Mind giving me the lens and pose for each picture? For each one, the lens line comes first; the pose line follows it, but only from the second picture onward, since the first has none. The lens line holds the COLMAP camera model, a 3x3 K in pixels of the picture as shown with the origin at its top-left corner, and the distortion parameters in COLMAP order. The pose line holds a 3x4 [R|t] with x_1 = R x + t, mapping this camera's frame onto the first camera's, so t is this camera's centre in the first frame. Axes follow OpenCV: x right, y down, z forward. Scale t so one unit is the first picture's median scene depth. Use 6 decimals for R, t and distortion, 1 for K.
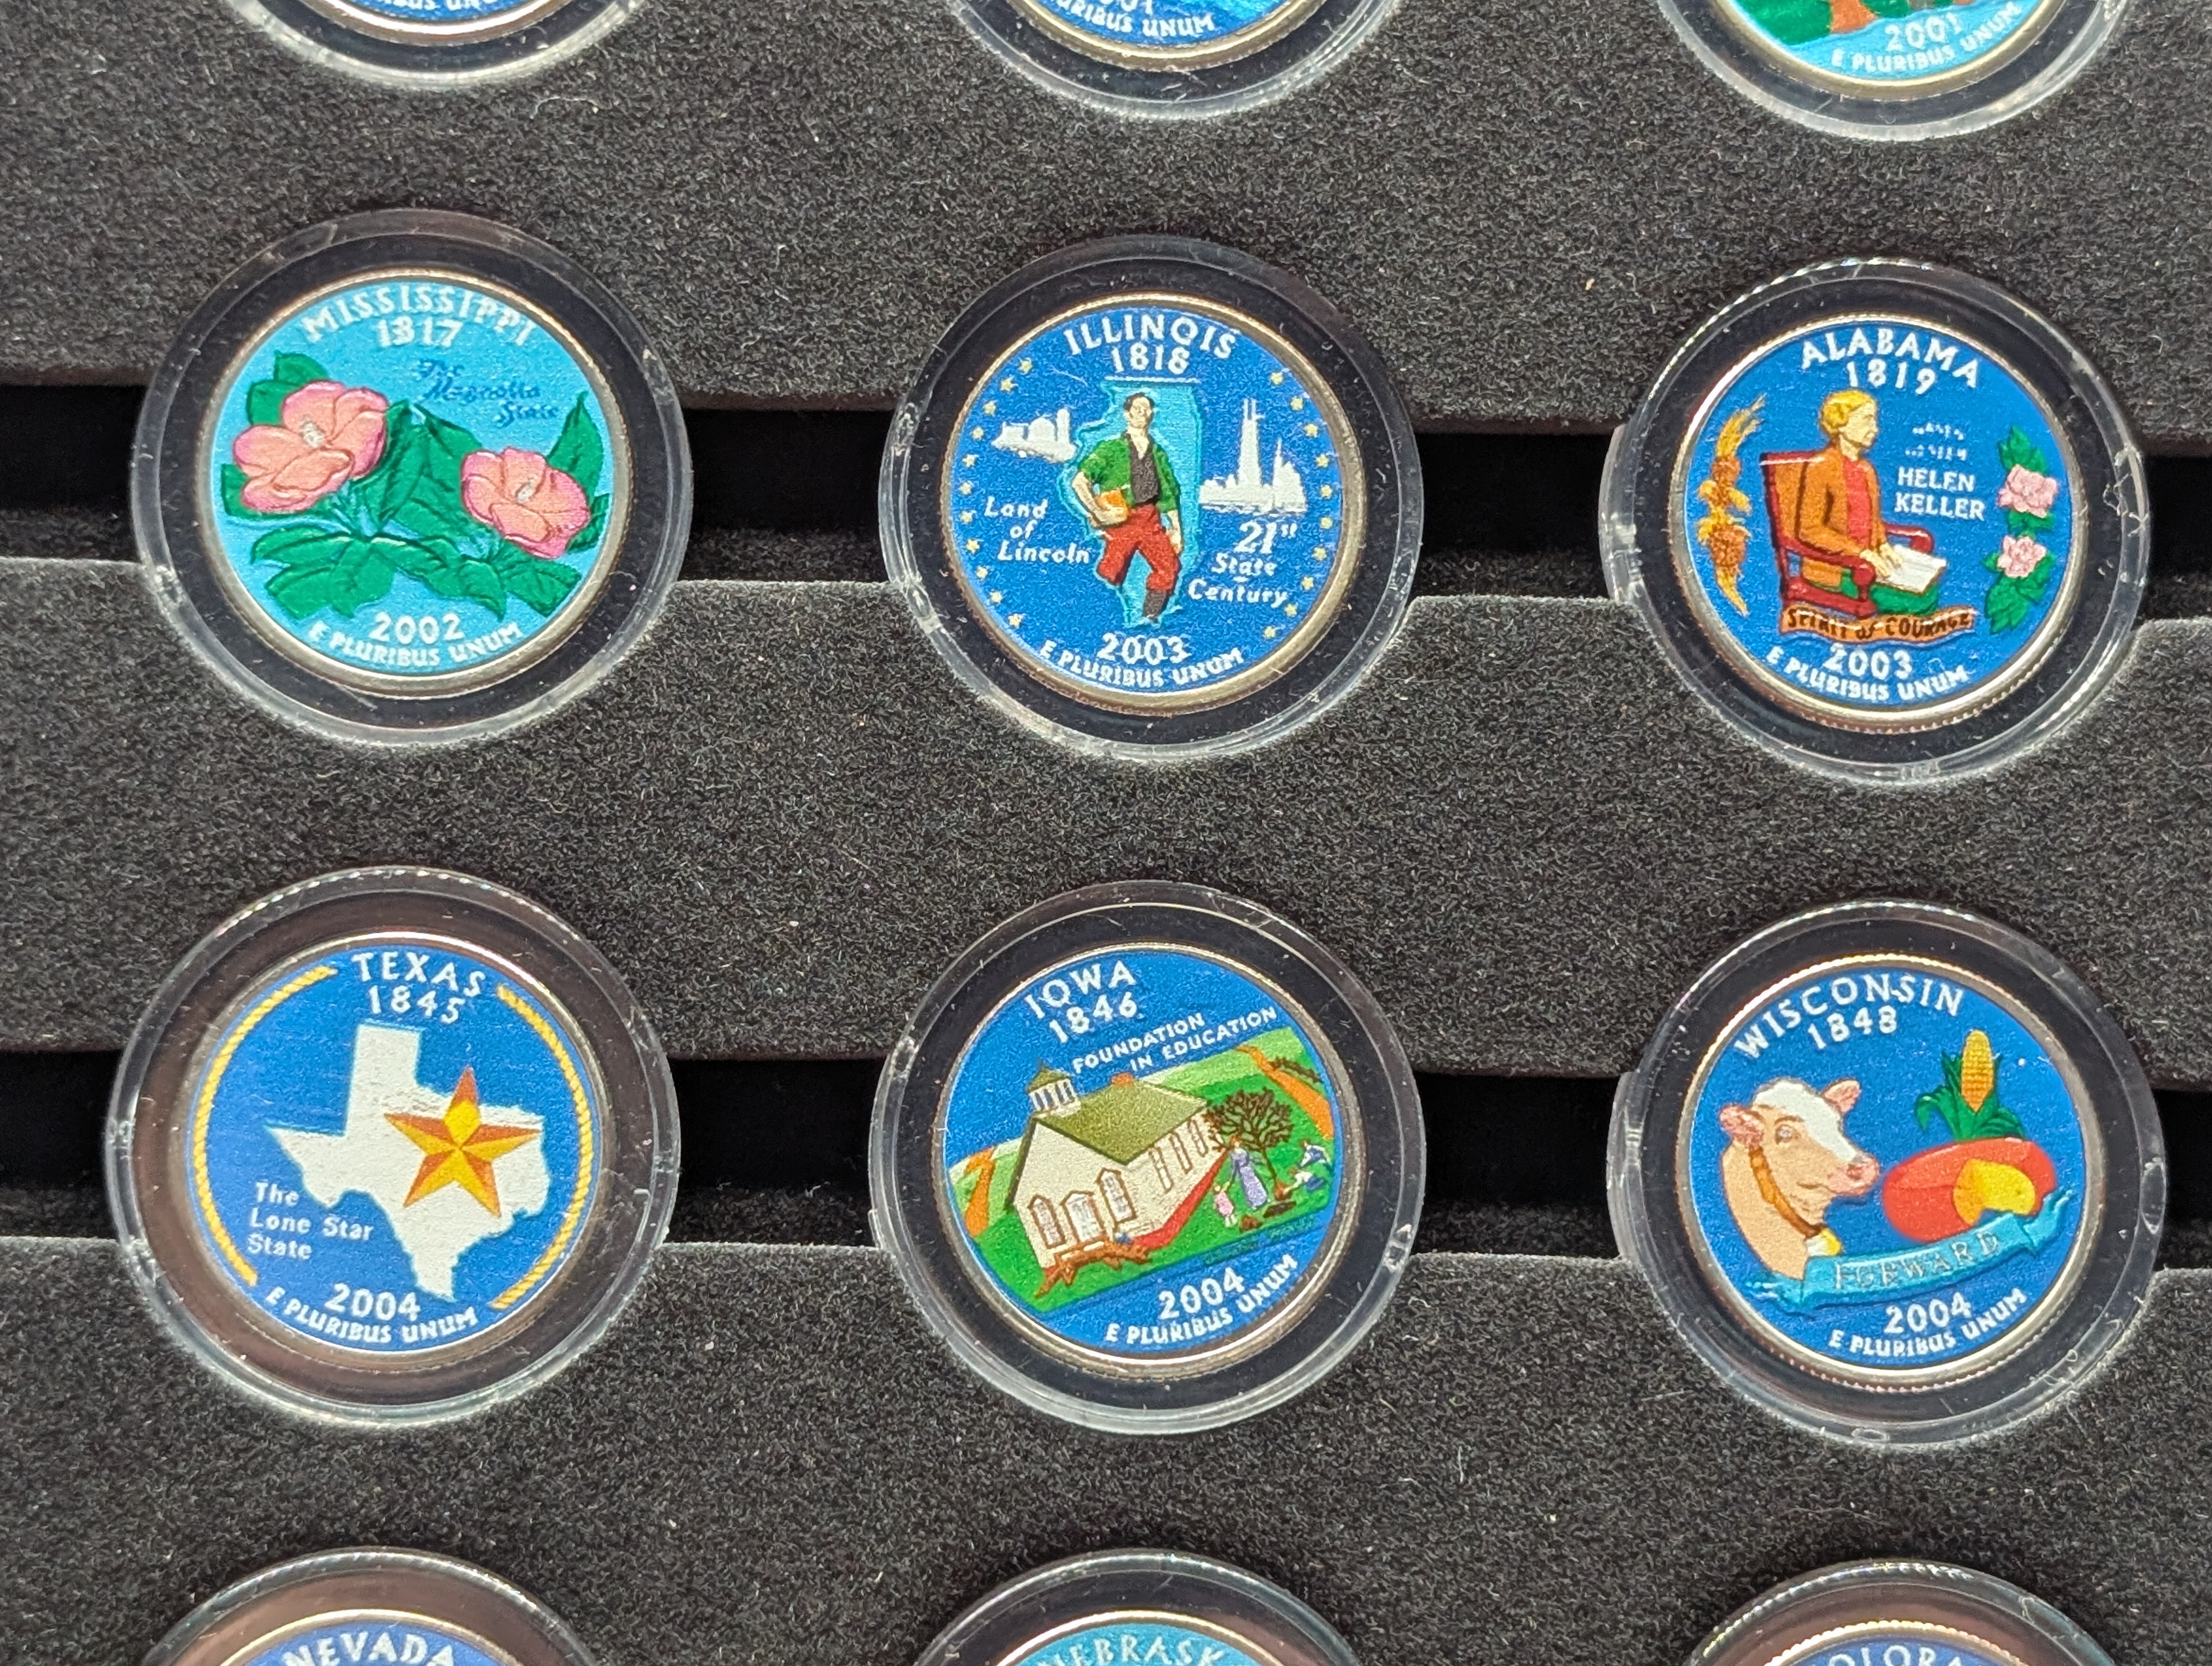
lens RADIAL K [[3052.3, 0, 1103.2], [0, 3052.3, 827.7], [0, 0, 1]] dist [0.053511, 0.000000]
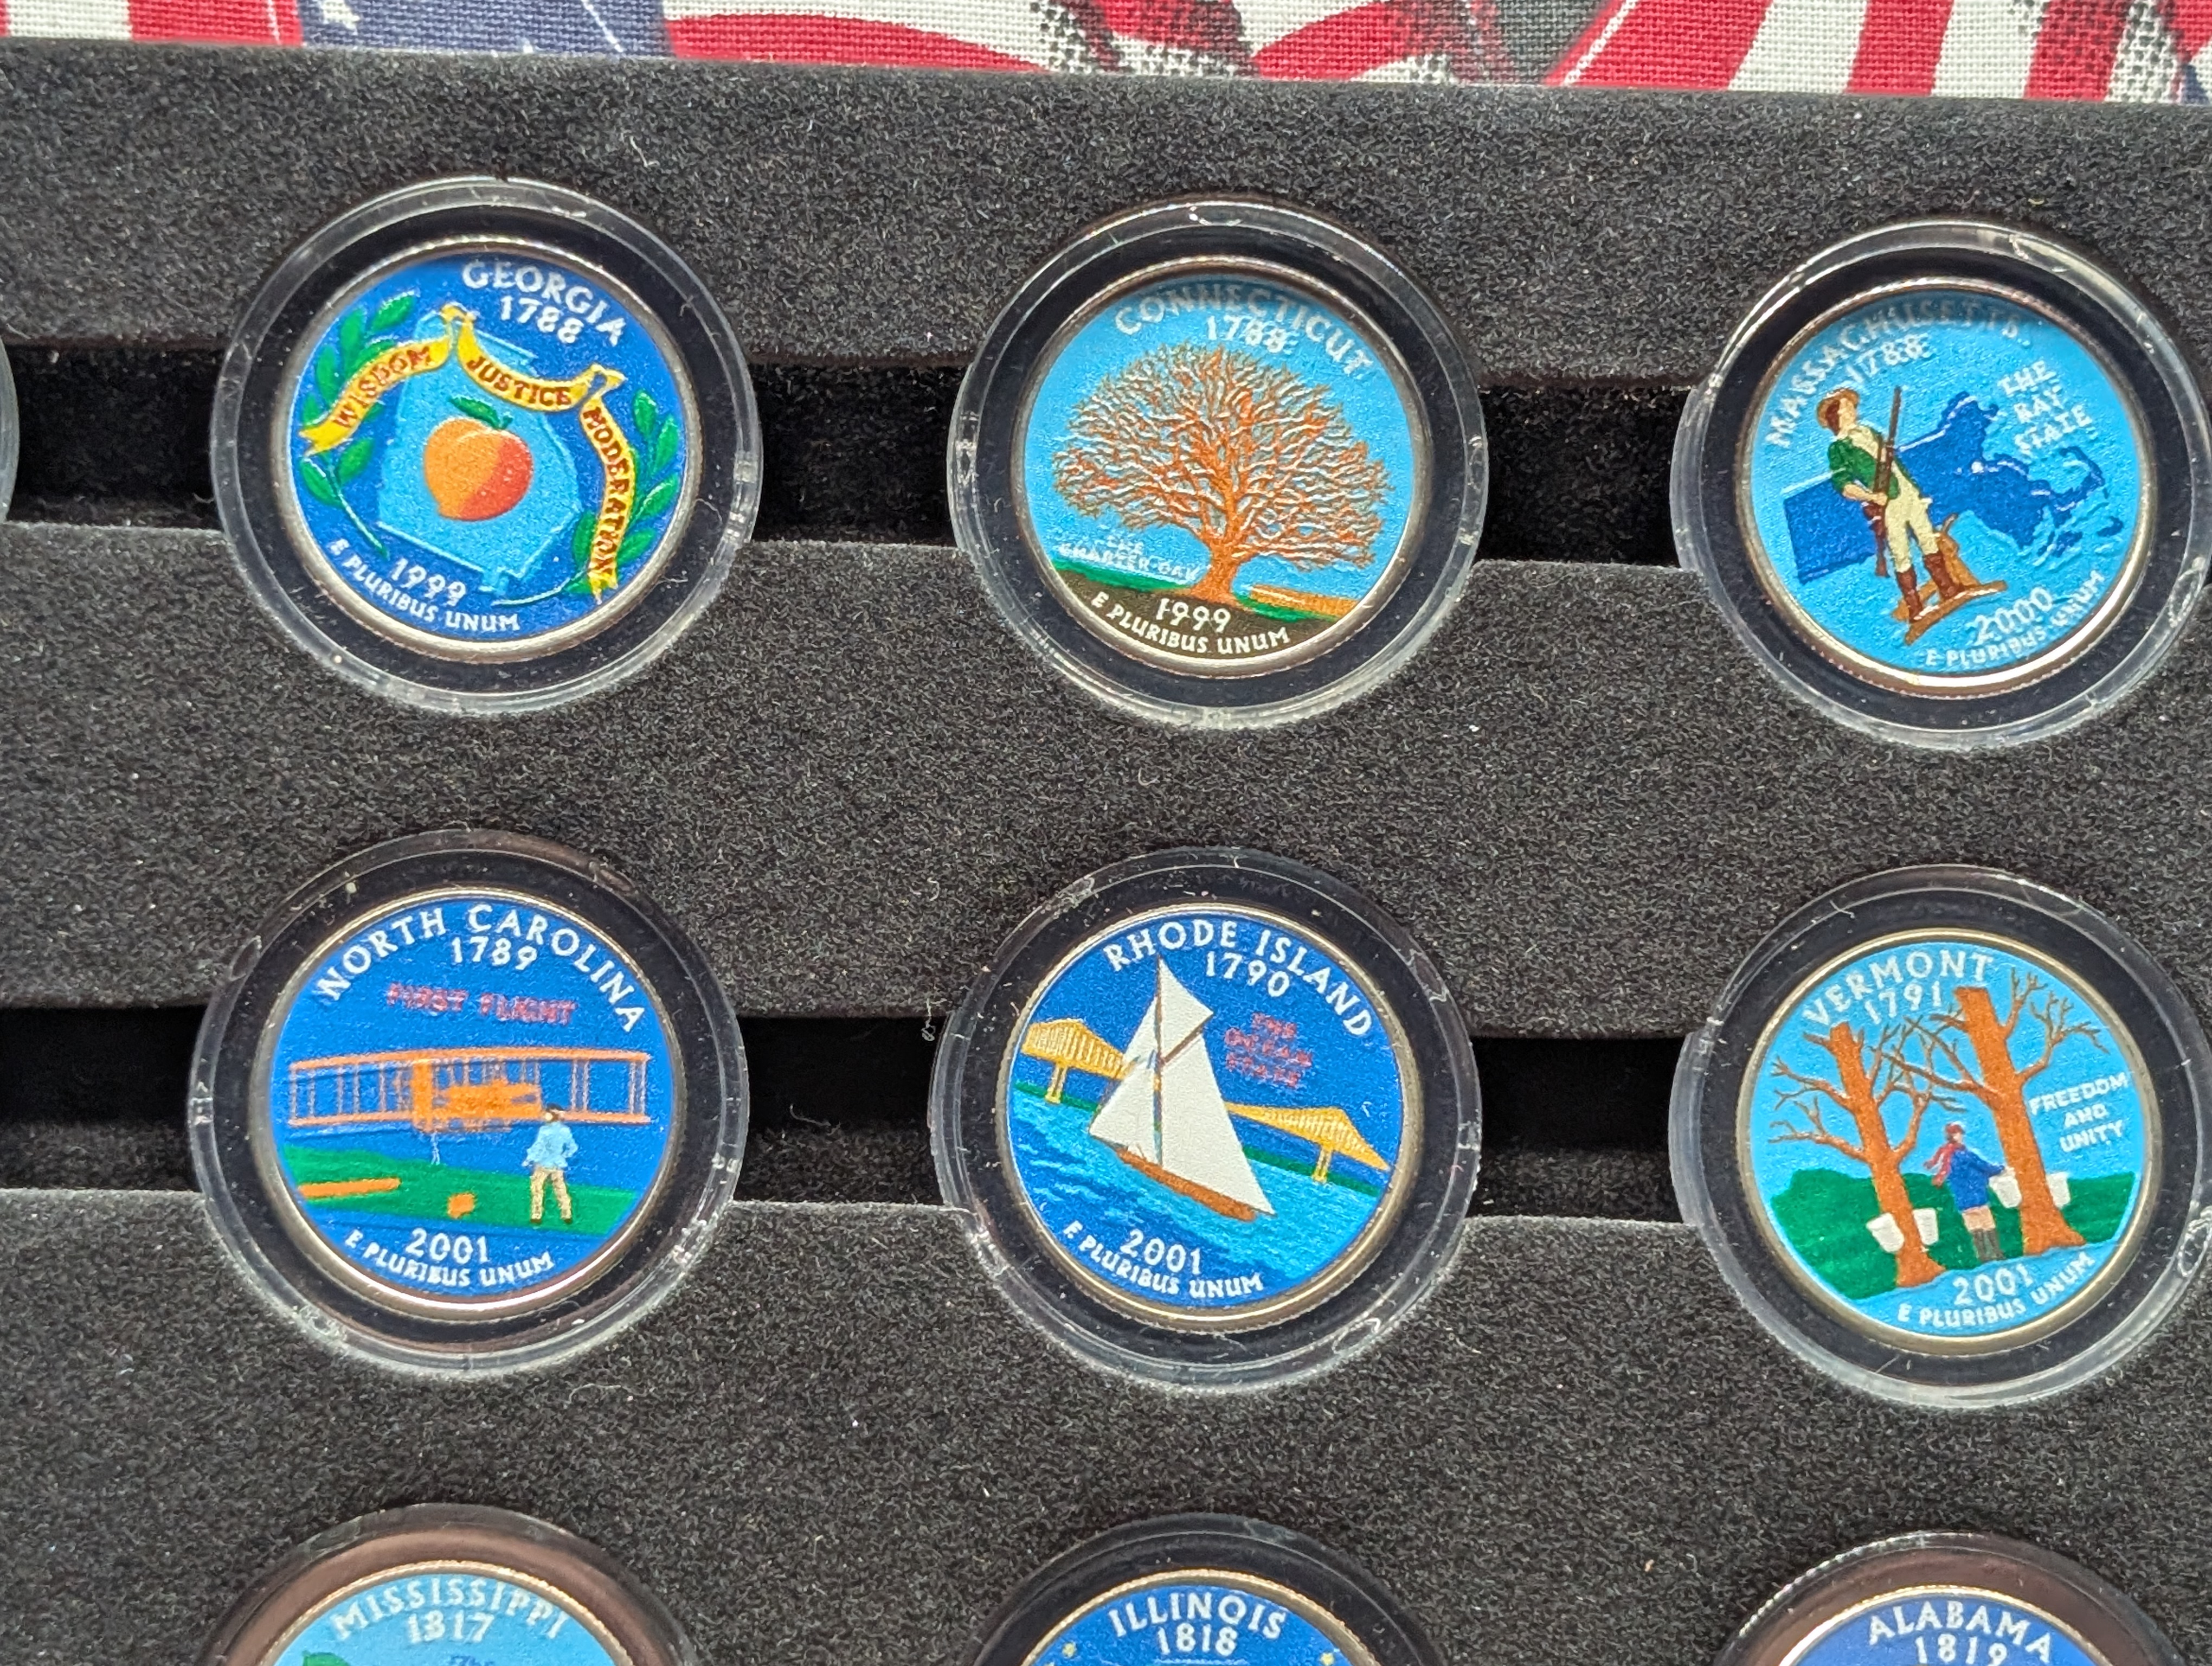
lens RADIAL K [[3052.3, 0, 1114.3], [0, 3052.3, 831.4], [0, 0, 1]] dist [0.053511, 0.000000]
pose [[0.999829, 0.000972, -0.018483, 0.006909], [-0.000566, 0.999759, 0.021956, -0.431284], [0.018500, -0.021941, 0.999588, 0.028142]]
